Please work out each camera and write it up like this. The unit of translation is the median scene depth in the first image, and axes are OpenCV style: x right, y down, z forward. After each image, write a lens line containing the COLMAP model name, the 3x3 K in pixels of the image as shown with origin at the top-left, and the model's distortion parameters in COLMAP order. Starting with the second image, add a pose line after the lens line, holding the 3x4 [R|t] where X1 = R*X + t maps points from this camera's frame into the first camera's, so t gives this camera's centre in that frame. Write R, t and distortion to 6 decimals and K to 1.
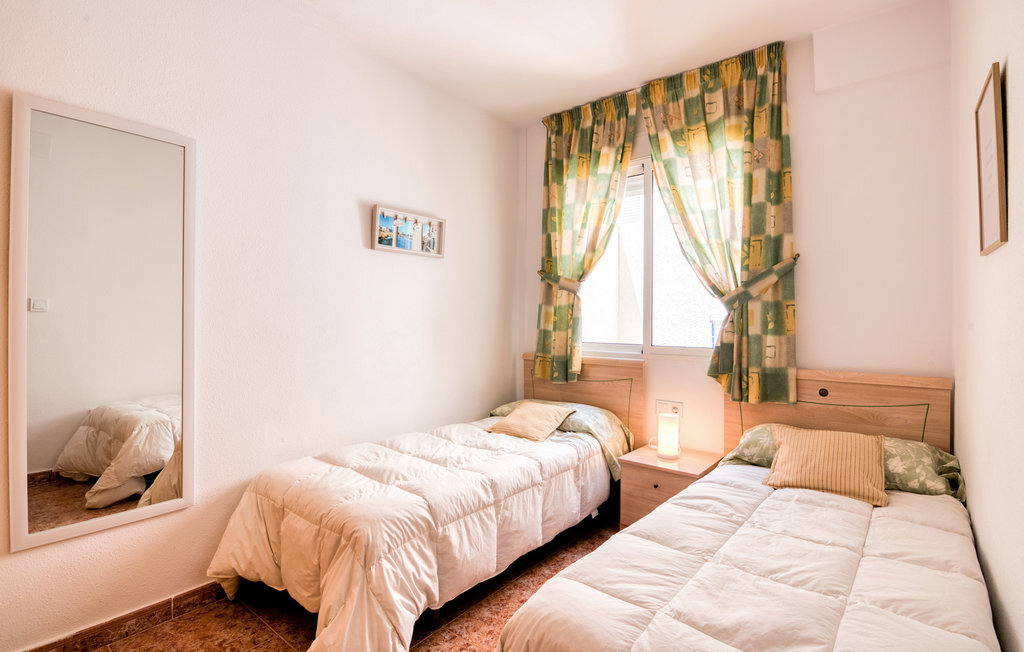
lens RADIAL K [[468.0, 0, 505.8], [0, 468.0, 305.9], [0, 0, 1]] dist [-0.024753, 0.000481]
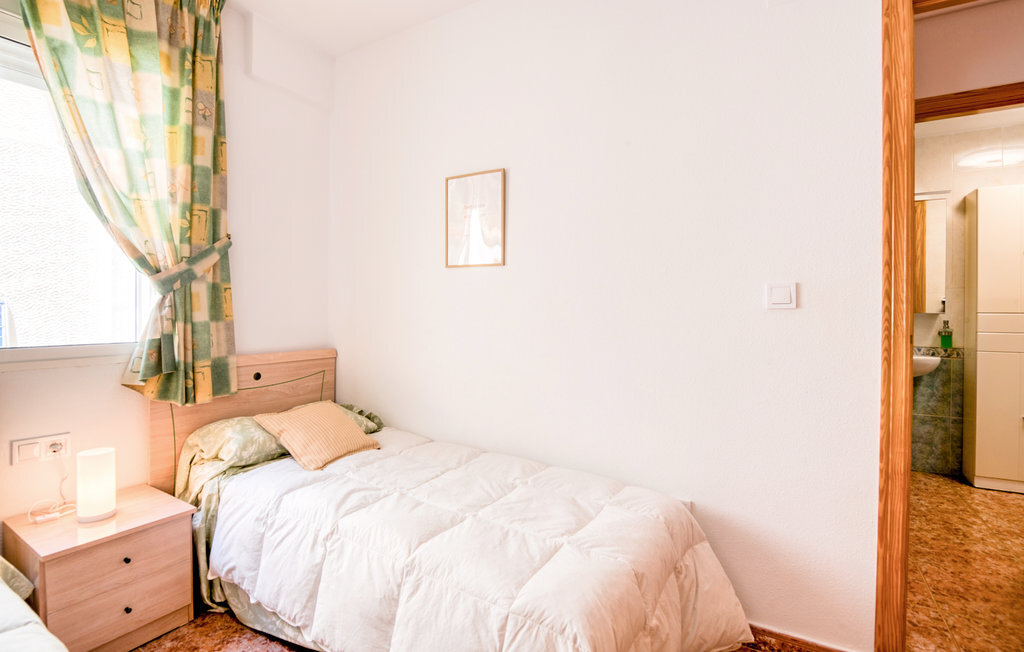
lens RADIAL K [[468.0, 0, 505.8], [0, 468.0, 305.9], [0, 0, 1]] dist [-0.024753, 0.000481]
pose [[-0.132385, -0.000433, 0.991198, -0.369427], [-0.035806, 0.999349, -0.004345, 0.016758], [-0.990551, -0.036066, -0.132314, 0.560266]]
